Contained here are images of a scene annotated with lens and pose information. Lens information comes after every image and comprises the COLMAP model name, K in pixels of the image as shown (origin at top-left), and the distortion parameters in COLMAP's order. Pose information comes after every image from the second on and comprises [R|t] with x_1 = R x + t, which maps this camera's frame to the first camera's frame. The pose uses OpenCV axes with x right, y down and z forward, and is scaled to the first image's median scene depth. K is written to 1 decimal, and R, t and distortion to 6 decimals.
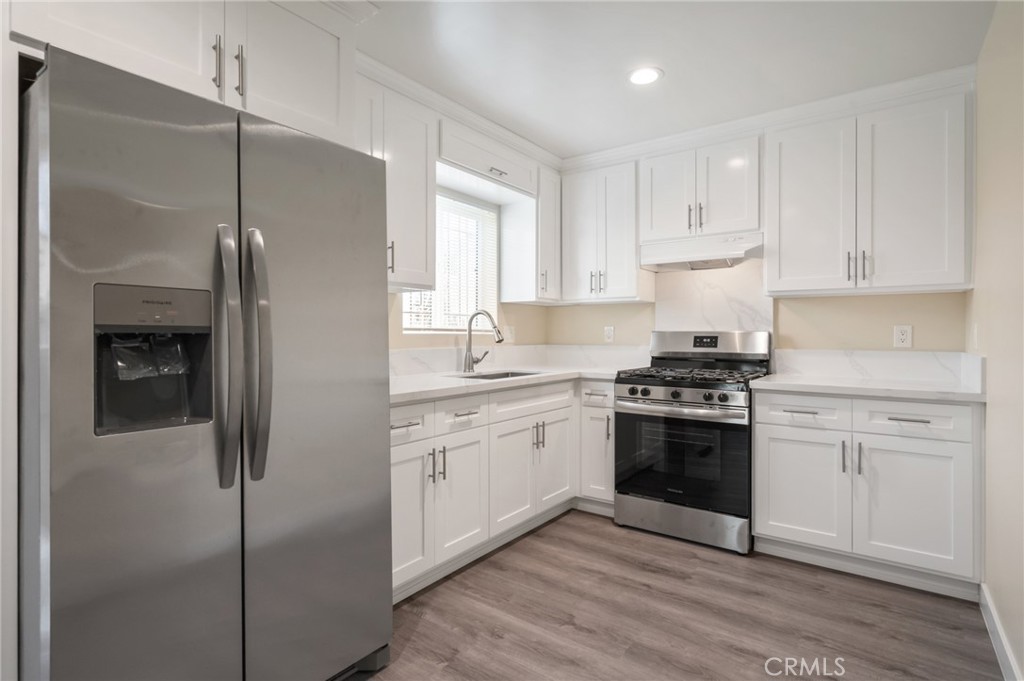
lens RADIAL K [[547.9, 0, 512.3], [0, 547.9, 332.7], [0, 0, 1]] dist [0.003023, -0.000339]
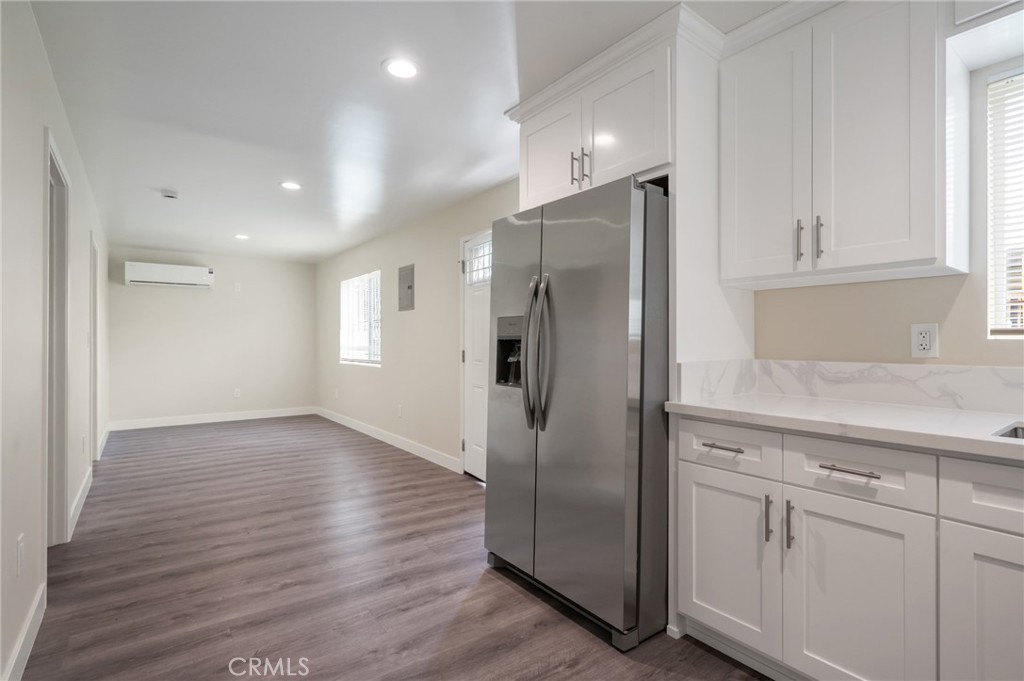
lens RADIAL K [[499.7, 0, 507.4], [0, 499.7, 343.8], [0, 0, 1]] dist [0.005189, 0.000456]
pose [[-0.321241, 0.003854, -0.946990, 0.541405], [-0.000111, 0.999992, 0.004107, 0.004696], [0.946998, 0.001424, -0.321238, 0.788337]]
